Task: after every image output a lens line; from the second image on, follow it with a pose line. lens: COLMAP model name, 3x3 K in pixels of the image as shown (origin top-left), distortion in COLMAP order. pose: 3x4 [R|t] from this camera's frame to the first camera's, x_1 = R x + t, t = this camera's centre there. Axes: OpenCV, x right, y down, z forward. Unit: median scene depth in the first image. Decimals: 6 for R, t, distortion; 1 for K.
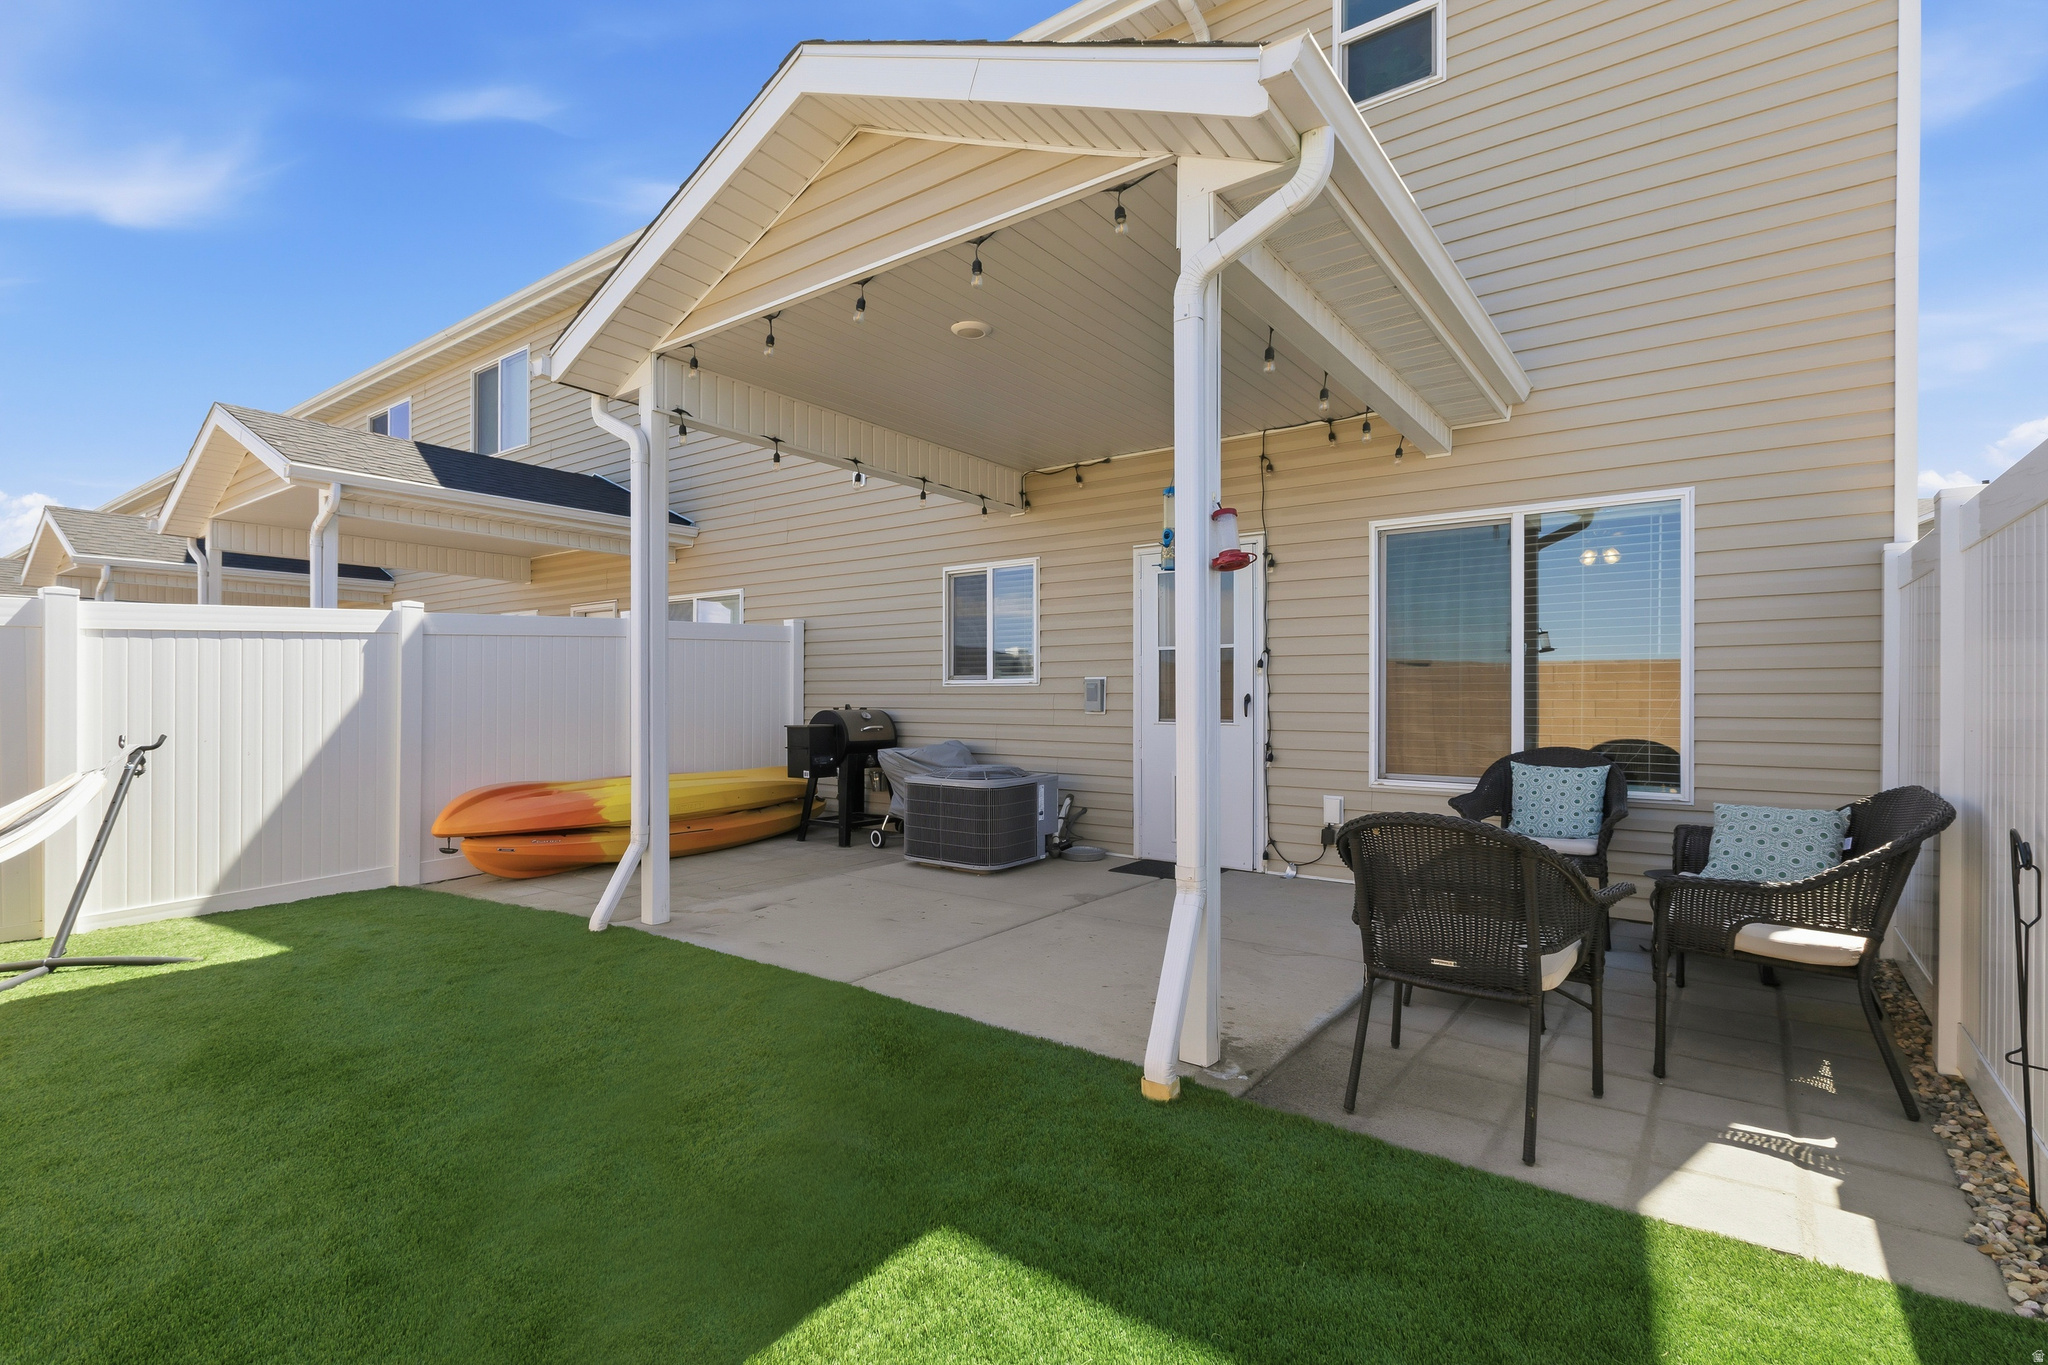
lens RADIAL K [[939.6, 0, 987.4], [0, 939.6, 697.0], [0, 0, 1]] dist [-0.000519, 0.000577]
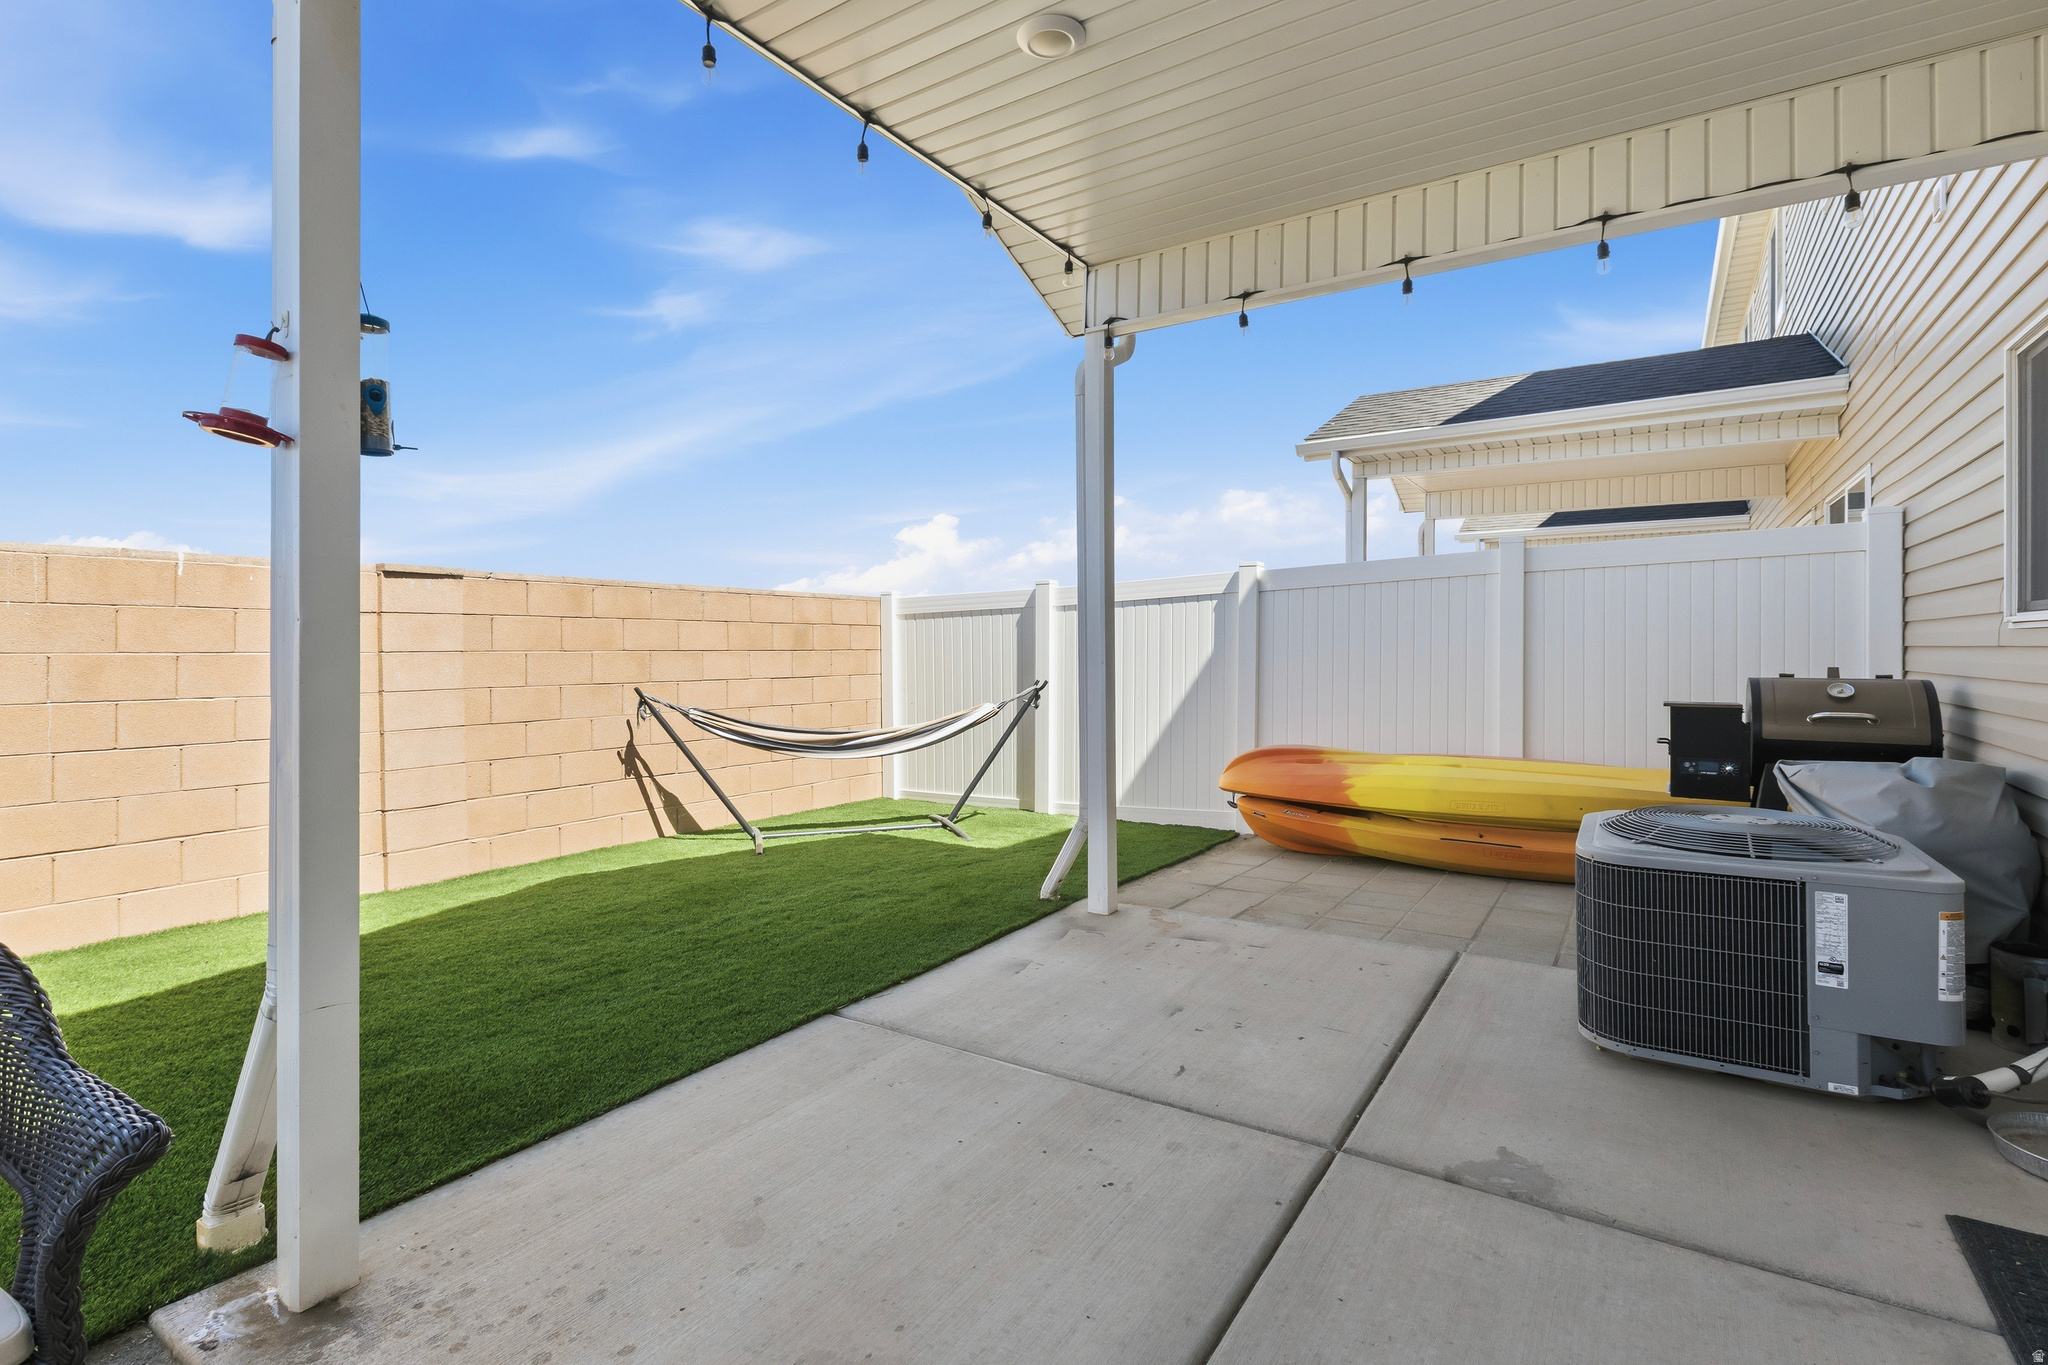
lens RADIAL K [[939.6, 0, 1065.7], [0, 939.6, 661.3], [0, 0, 1]] dist [-0.000519, 0.000577]
pose [[0.081773, 0.008696, -0.996613, 0.443245], [0.011965, 0.999881, 0.009706, -0.007285], [0.996579, -0.012718, 0.081659, 0.729584]]
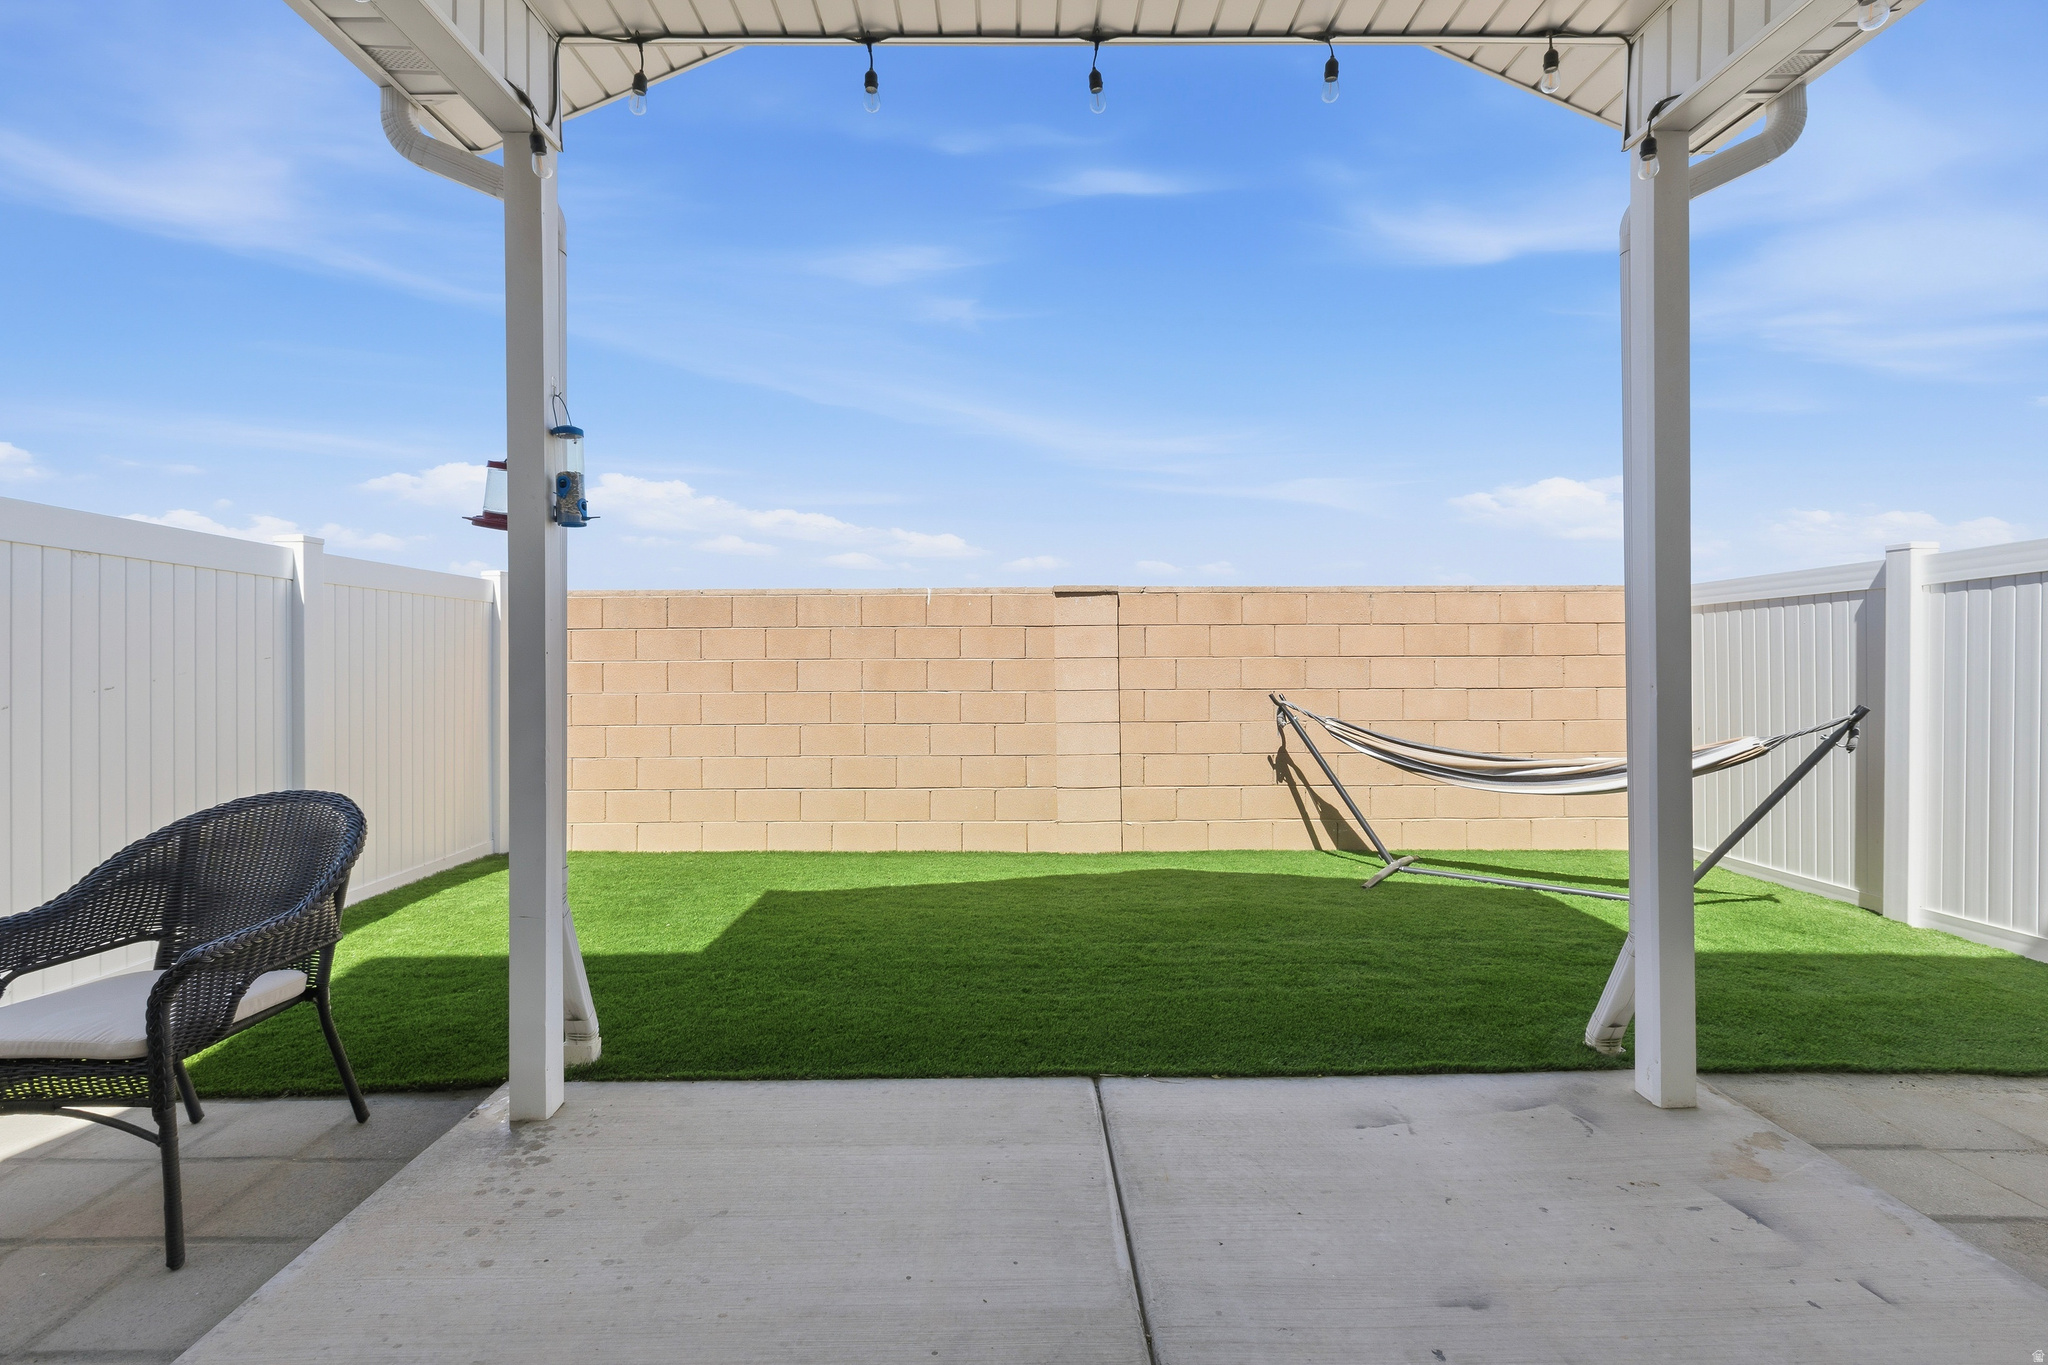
lens RADIAL K [[939.6, 0, 1025.8], [0, 939.6, 667.6], [0, 0, 1]] dist [-0.000519, 0.000577]
pose [[-0.790526, 0.010613, -0.612337, 0.215520], [0.006248, 0.999938, 0.009264, -0.014194], [0.612397, 0.003498, -0.790543, 0.989243]]
